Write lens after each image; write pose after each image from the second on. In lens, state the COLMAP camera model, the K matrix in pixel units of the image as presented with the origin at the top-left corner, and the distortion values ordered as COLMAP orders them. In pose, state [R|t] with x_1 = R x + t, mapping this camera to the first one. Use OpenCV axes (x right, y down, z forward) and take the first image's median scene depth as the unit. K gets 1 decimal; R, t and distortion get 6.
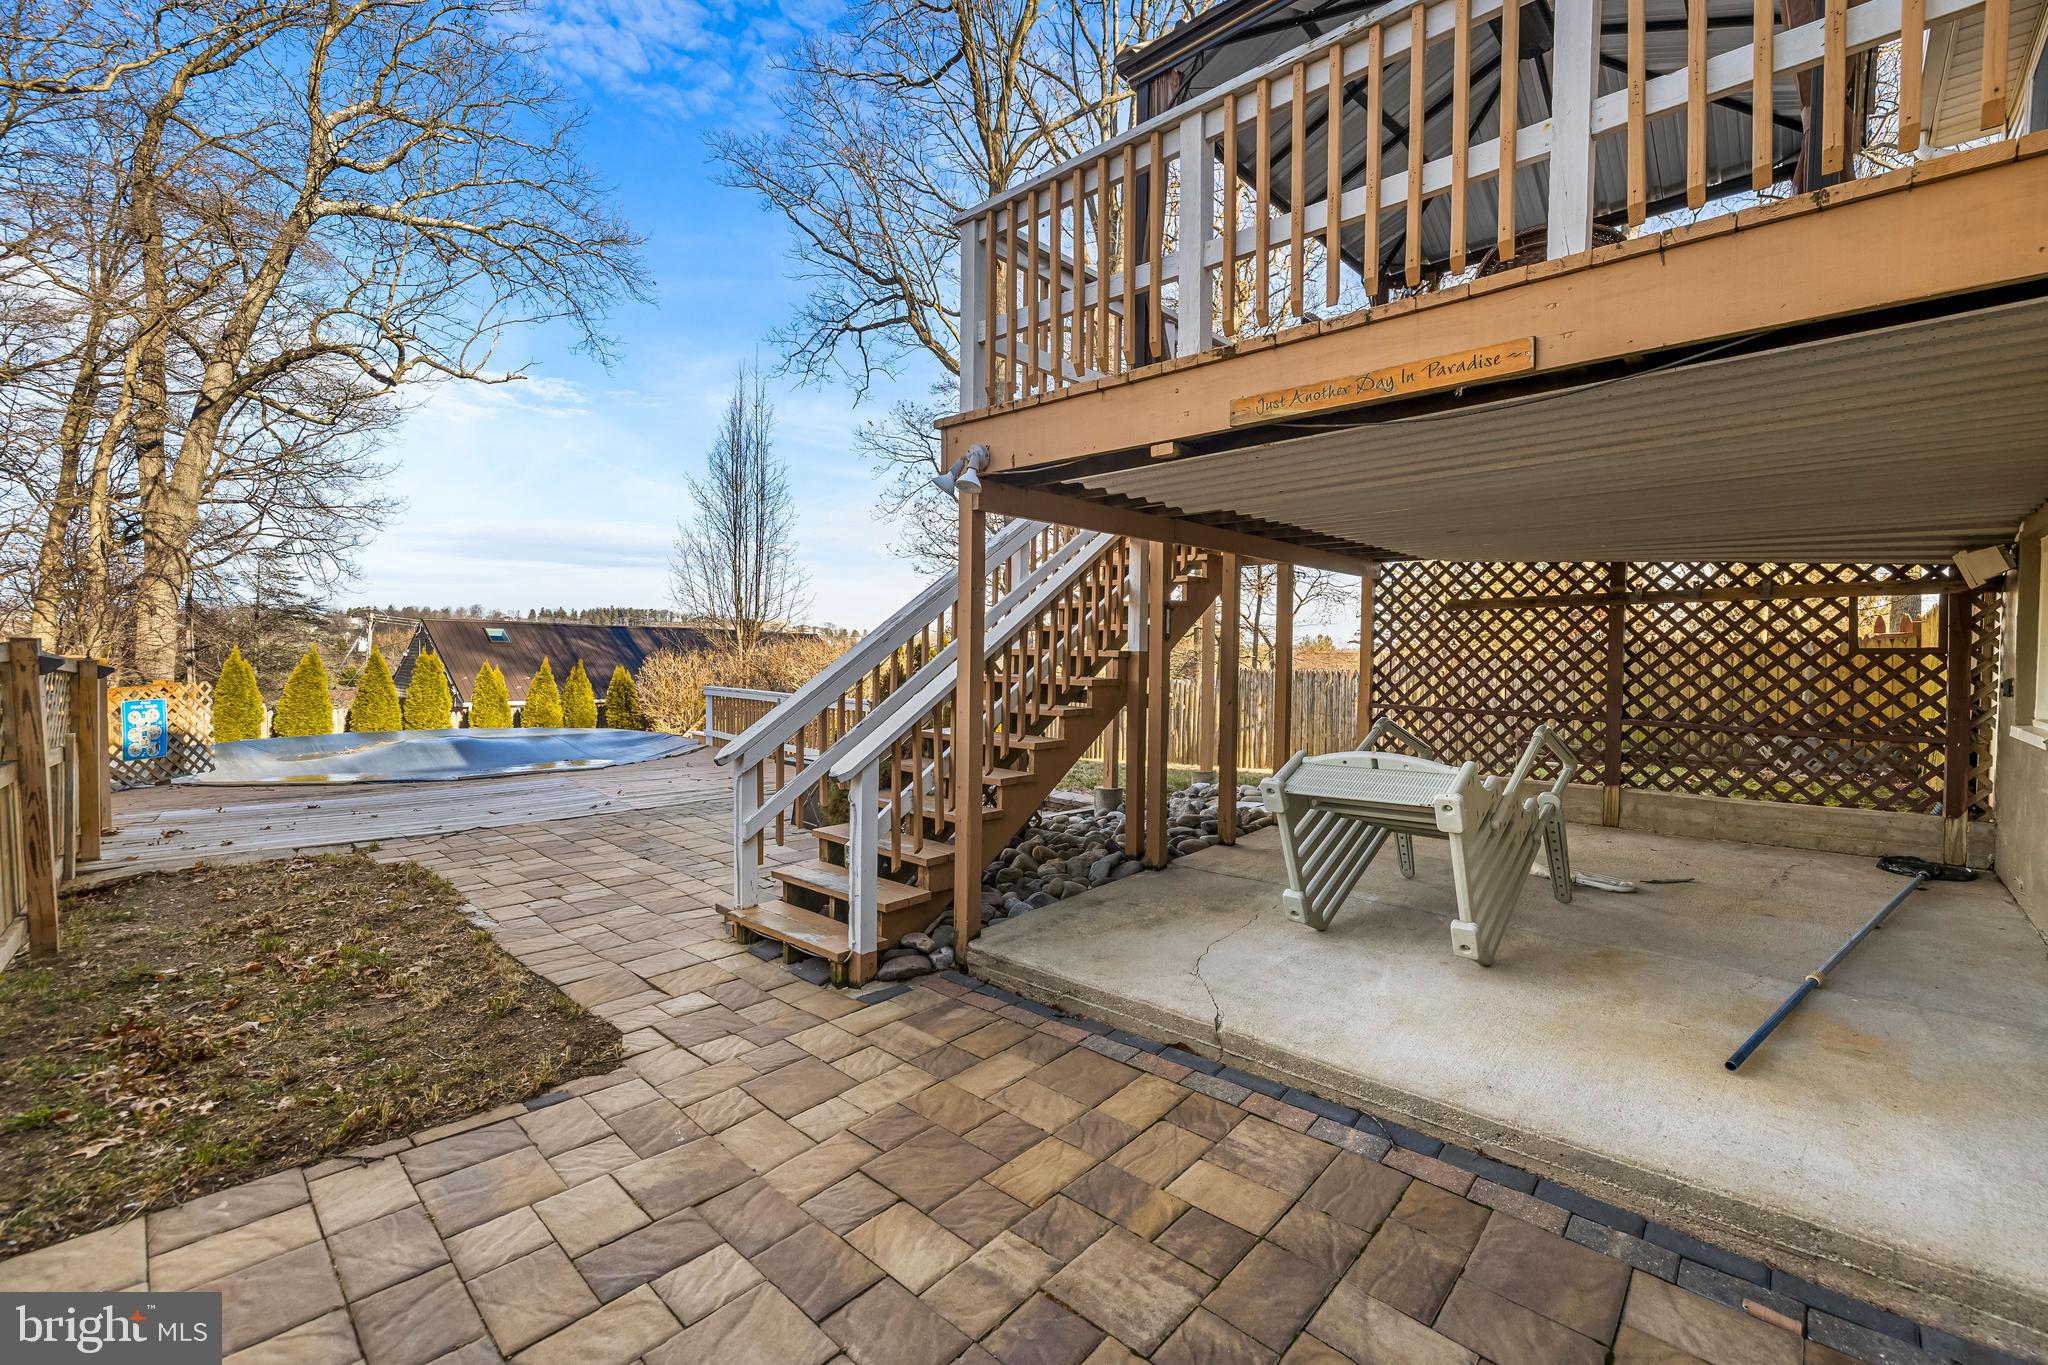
lens RADIAL K [[859.1, 0, 1028.1], [0, 859.1, 673.7], [0, 0, 1]] dist [0.003041, -0.000131]
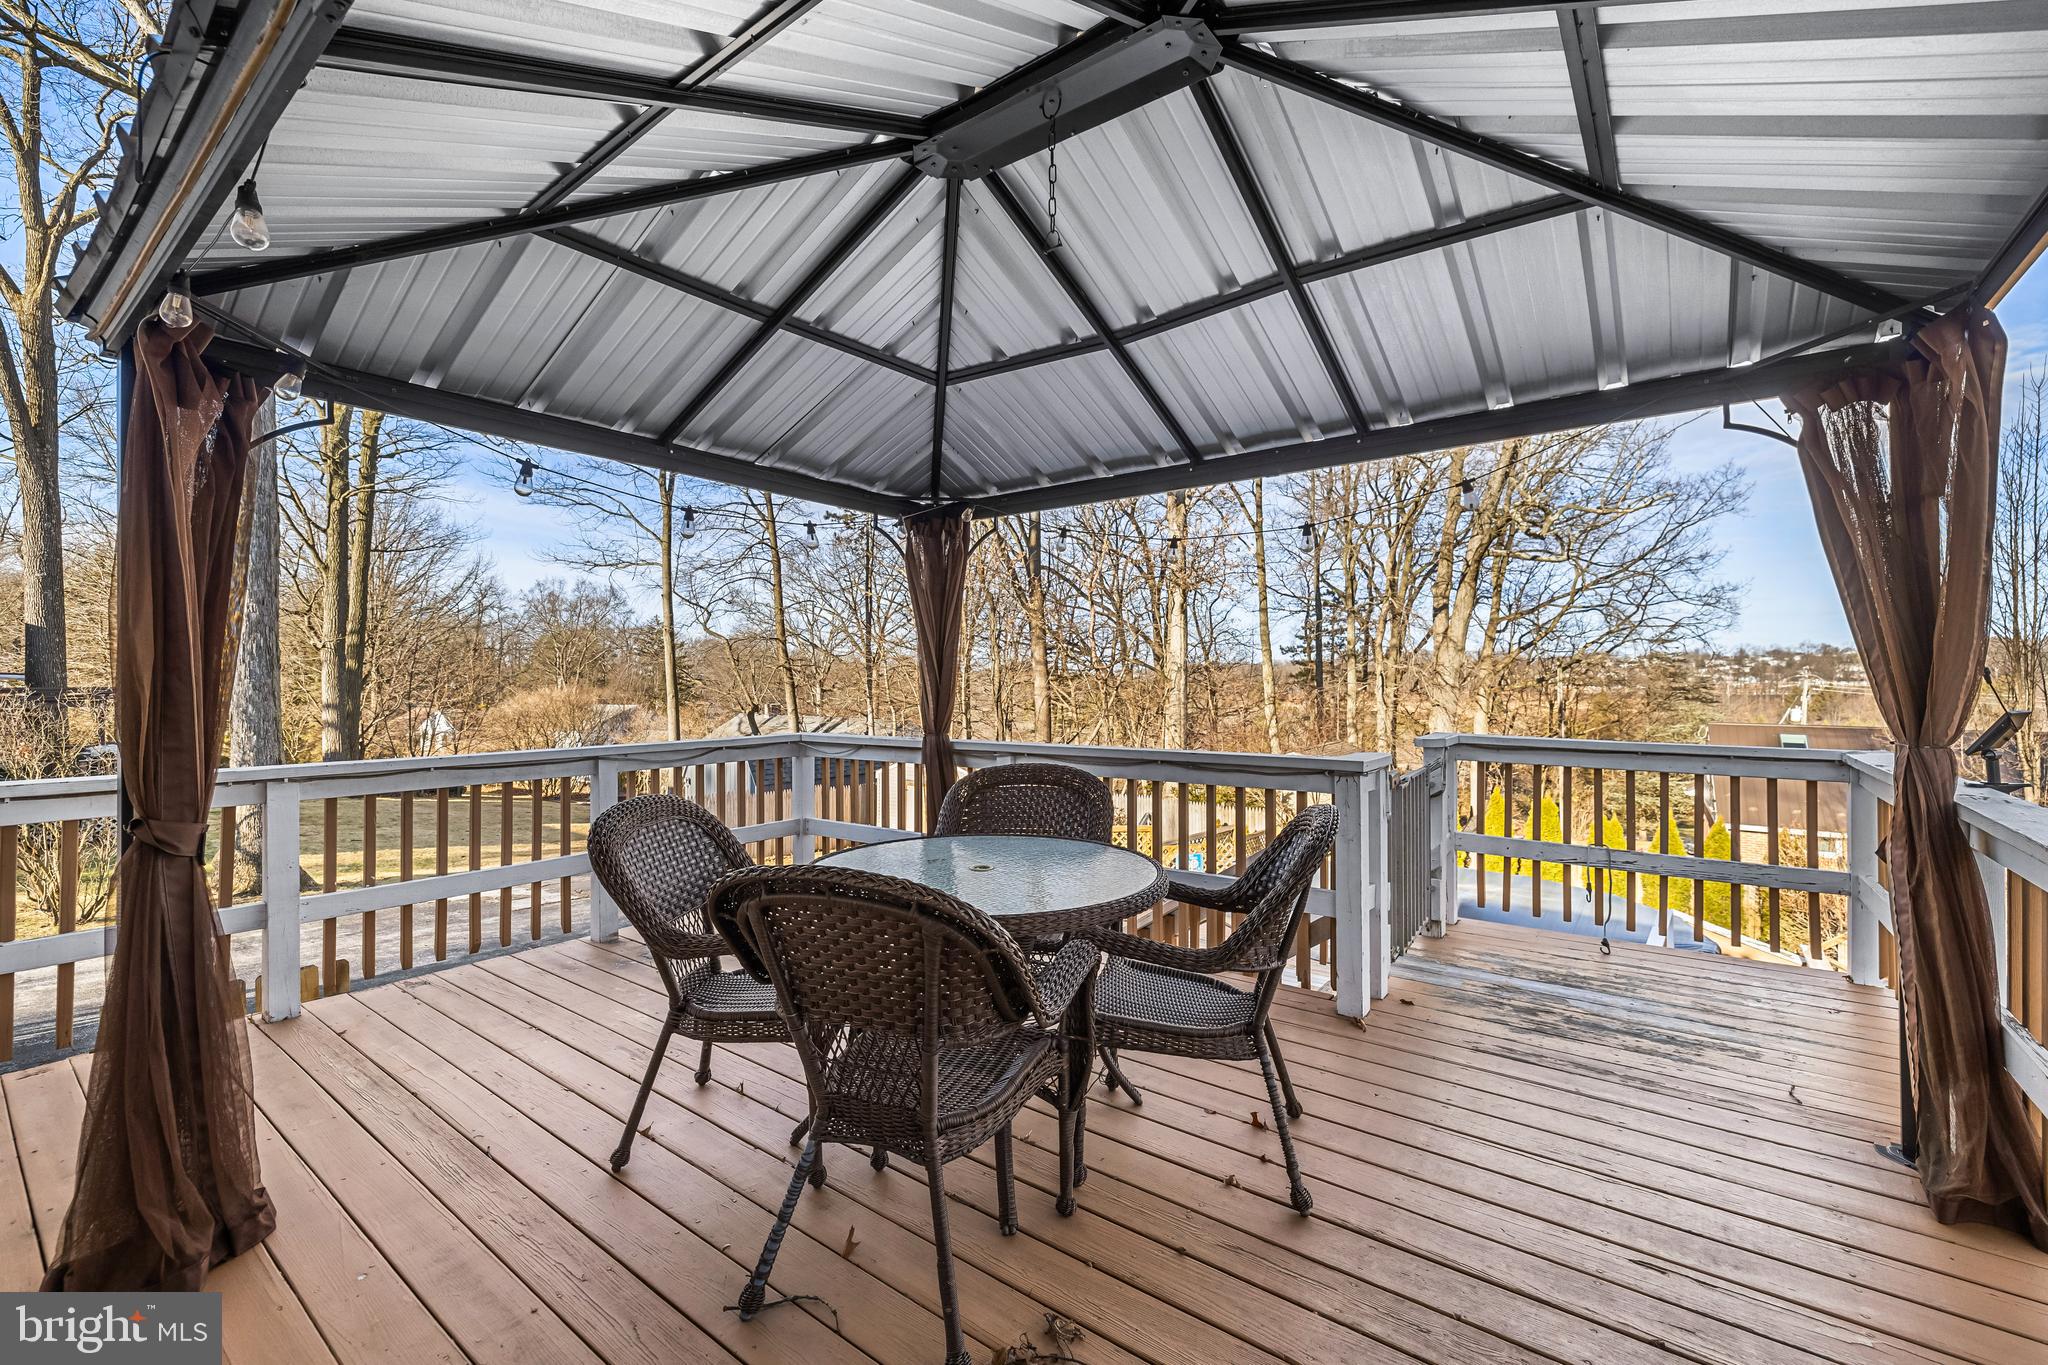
lens RADIAL K [[859.1, 0, 1028.1], [0, 859.1, 673.7], [0, 0, 1]] dist [0.003041, -0.000131]
pose [[0.099482, -0.018159, -0.994874, 0.220654], [-0.023719, 0.999506, -0.020616, -0.105153], [0.994757, 0.025649, 0.099002, 0.207808]]
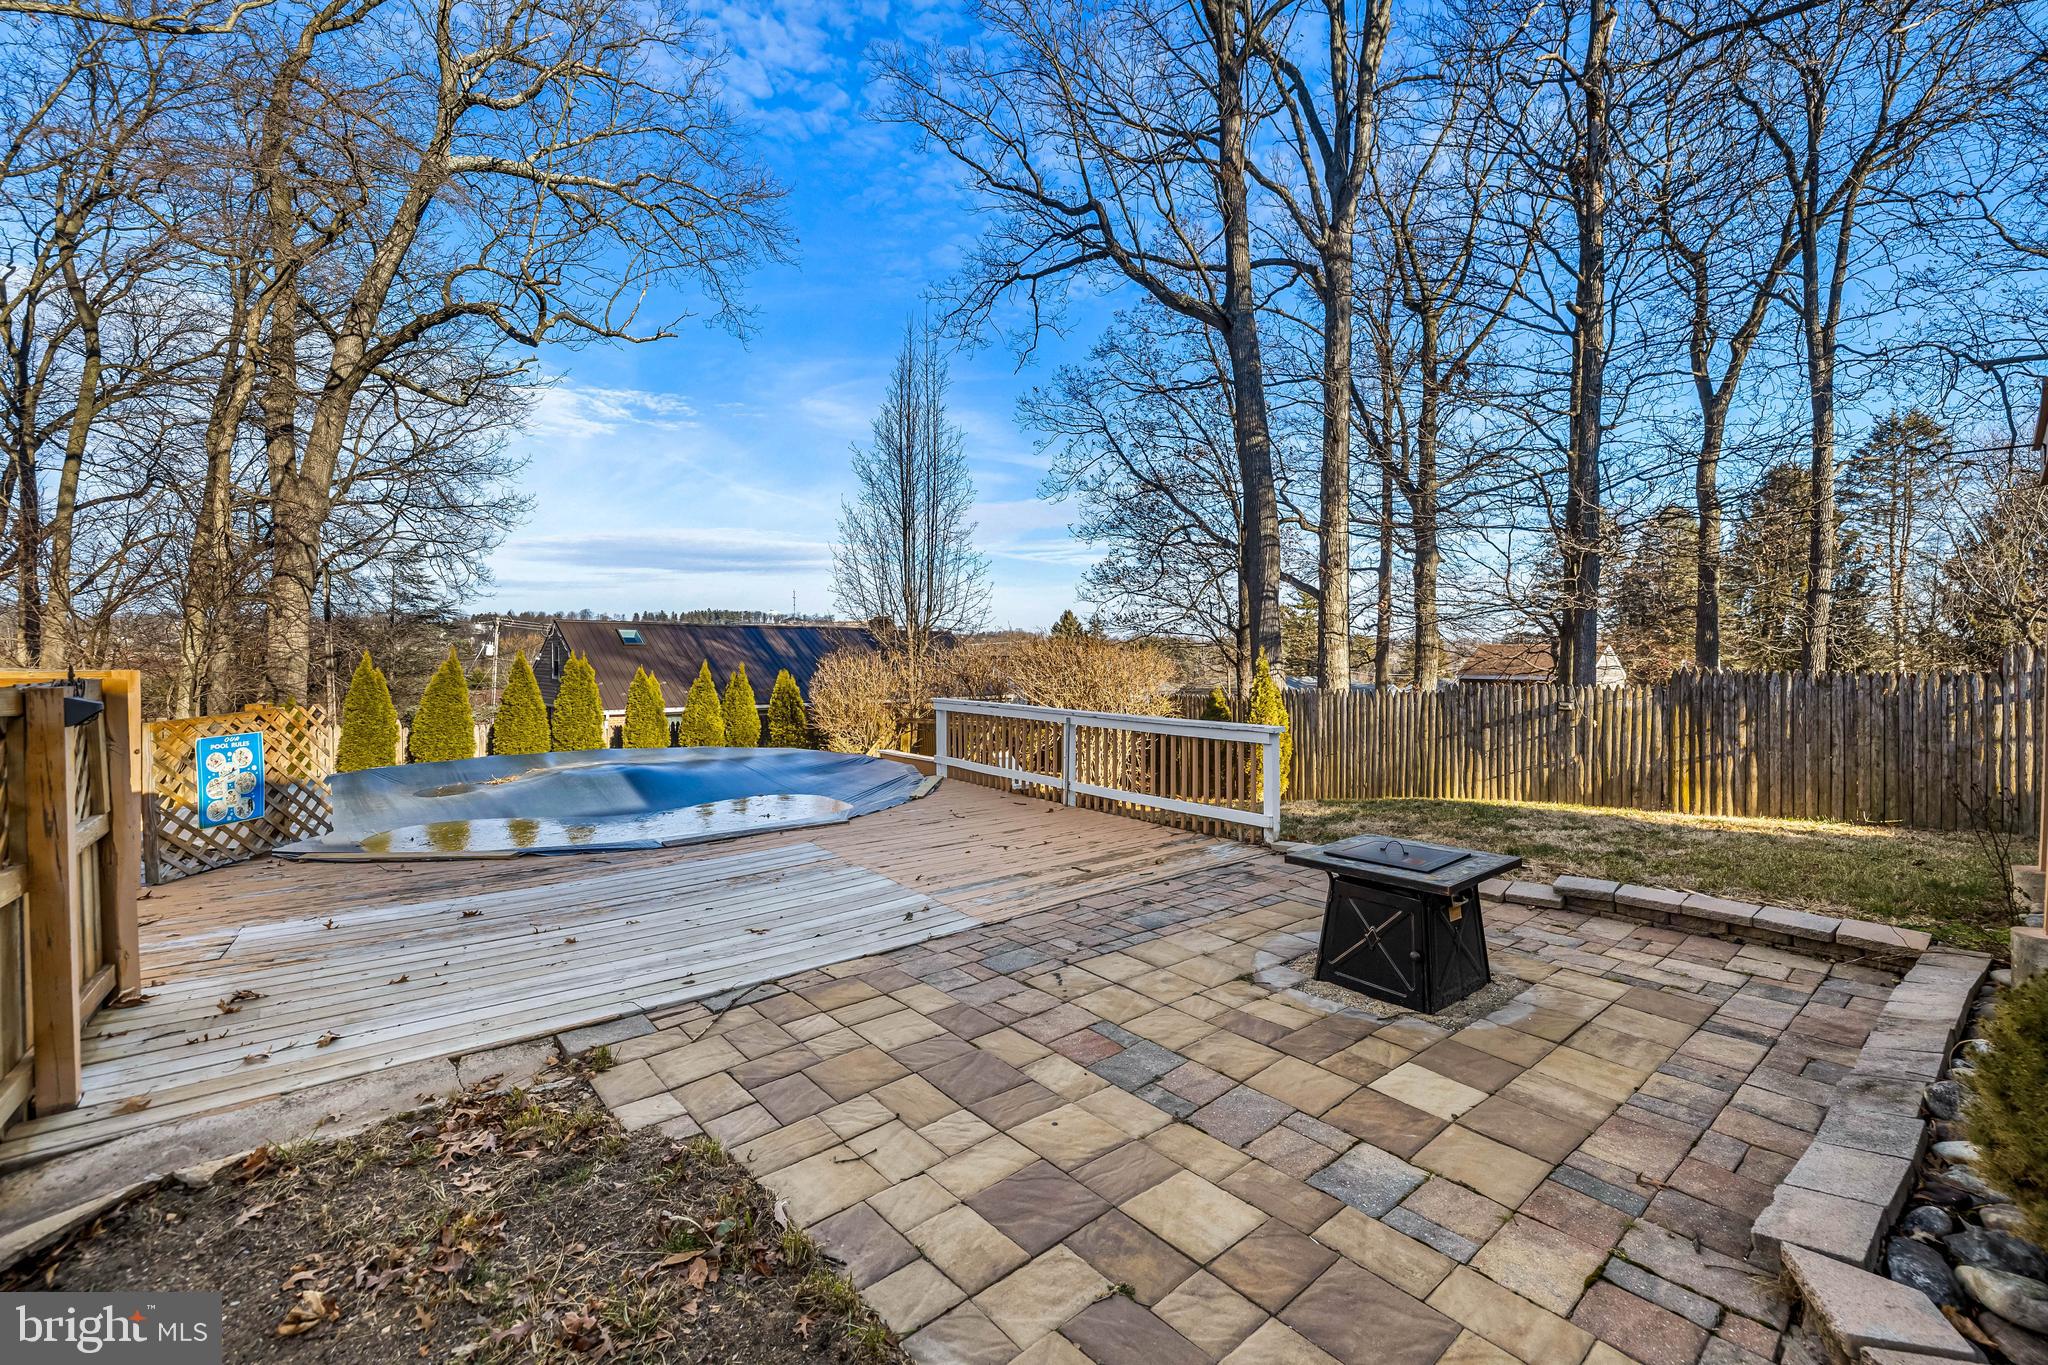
lens RADIAL K [[859.1, 0, 1028.1], [0, 859.1, 673.7], [0, 0, 1]] dist [0.003041, -0.000131]
pose [[0.995429, -0.008043, -0.095167, -0.136818], [0.008373, 0.999960, 0.003067, -0.005568], [0.095139, -0.003850, 0.995457, 0.155844]]
